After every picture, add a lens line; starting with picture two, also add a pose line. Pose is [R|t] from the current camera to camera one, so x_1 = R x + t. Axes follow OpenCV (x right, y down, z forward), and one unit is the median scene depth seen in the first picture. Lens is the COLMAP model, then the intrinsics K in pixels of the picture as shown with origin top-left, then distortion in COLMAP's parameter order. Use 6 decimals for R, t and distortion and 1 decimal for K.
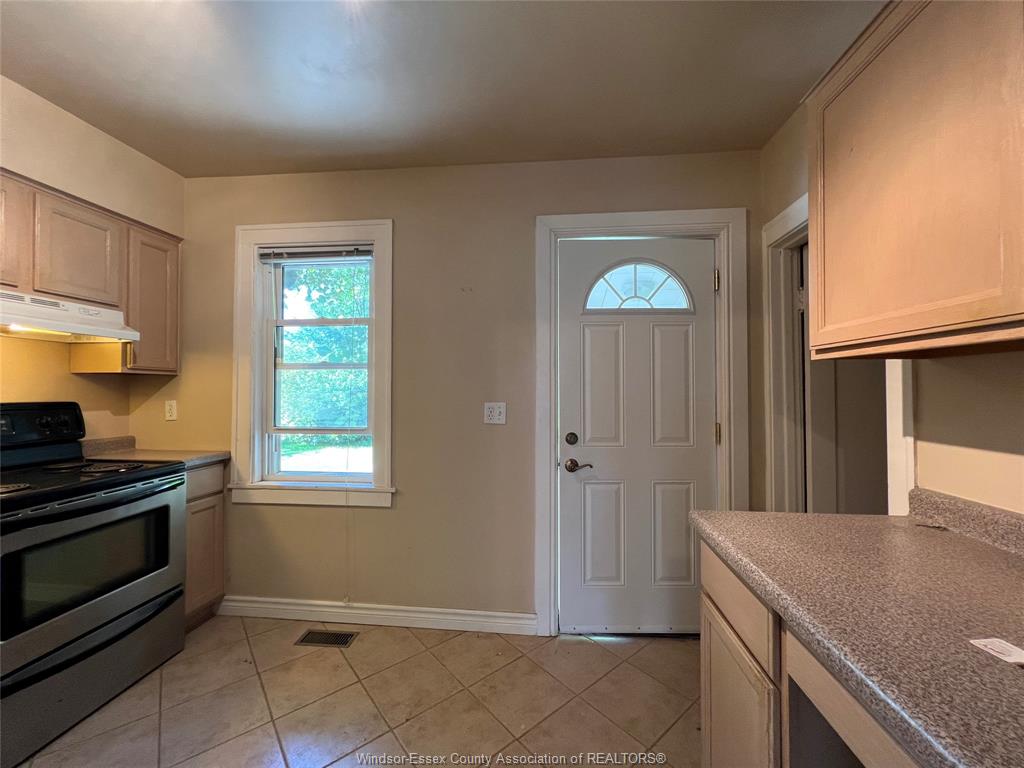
lens RADIAL K [[410.2, 0, 512.9], [0, 410.2, 385.6], [0, 0, 1]] dist [-0.001687, 0.000296]
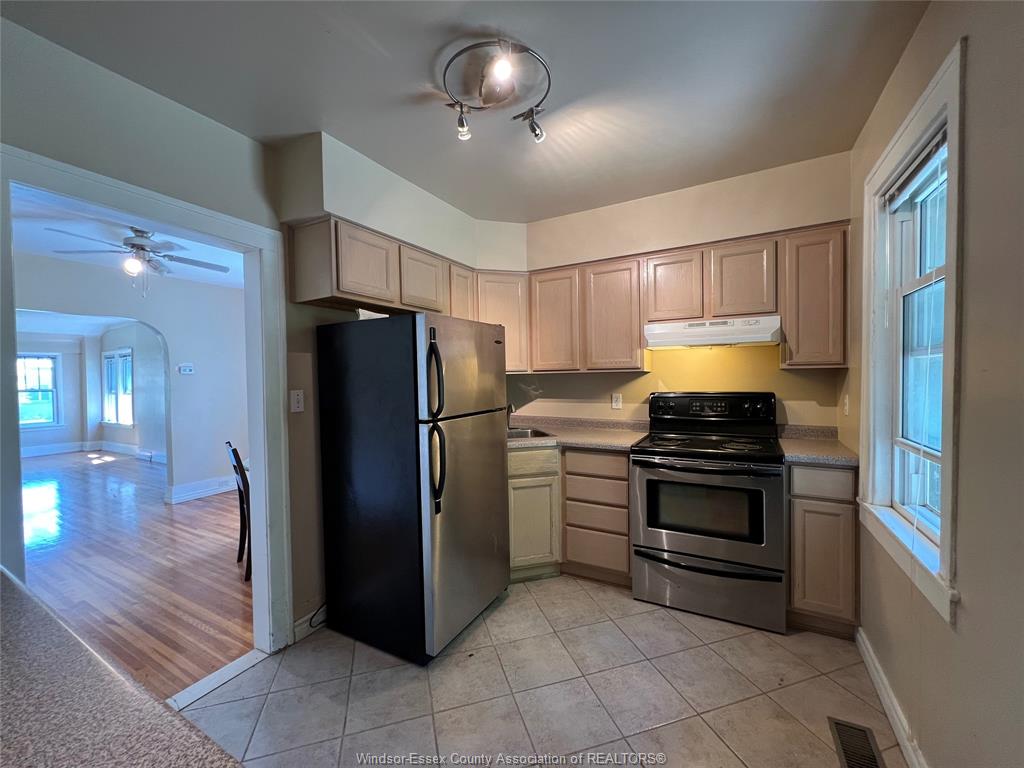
lens RADIAL K [[410.2, 0, 512.9], [0, 410.2, 385.6], [0, 0, 1]] dist [-0.001687, 0.000296]
pose [[-0.394137, 0.025658, -0.918694, 0.392247], [0.024695, 0.999545, 0.017321, -0.022841], [0.918720, -0.015860, -0.394591, 0.758831]]
